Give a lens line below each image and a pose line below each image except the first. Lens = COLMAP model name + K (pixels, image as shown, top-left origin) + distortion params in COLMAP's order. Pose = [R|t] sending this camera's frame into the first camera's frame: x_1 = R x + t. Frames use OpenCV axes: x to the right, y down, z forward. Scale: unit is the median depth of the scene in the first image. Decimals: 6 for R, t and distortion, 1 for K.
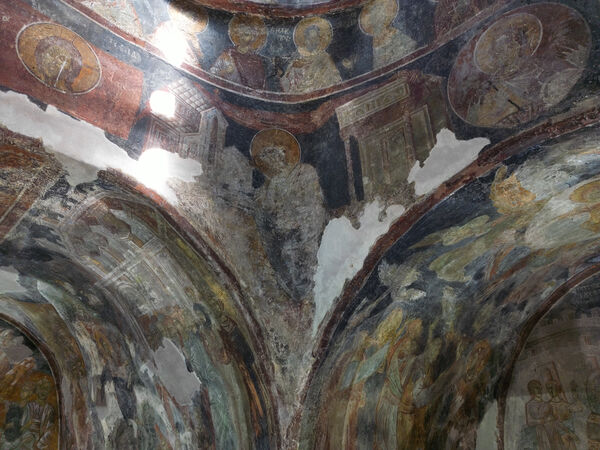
lens RADIAL K [[419.2, 0, 300.6], [0, 419.2, 224.0], [0, 0, 1]] dist [0.061372, -0.050688]
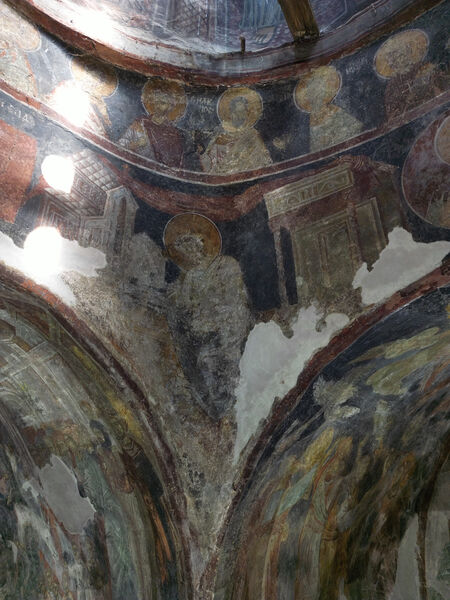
lens RADIAL K [[419.2, 0, 226.2], [0, 419.2, 300.8], [0, 0, 1]] dist [0.061372, -0.050688]
pose [[0.997009, 0.031862, 0.070406, -0.051523], [-0.032159, 0.999478, 0.003080, -0.057715], [-0.070271, -0.005335, 0.997514, 0.144935]]
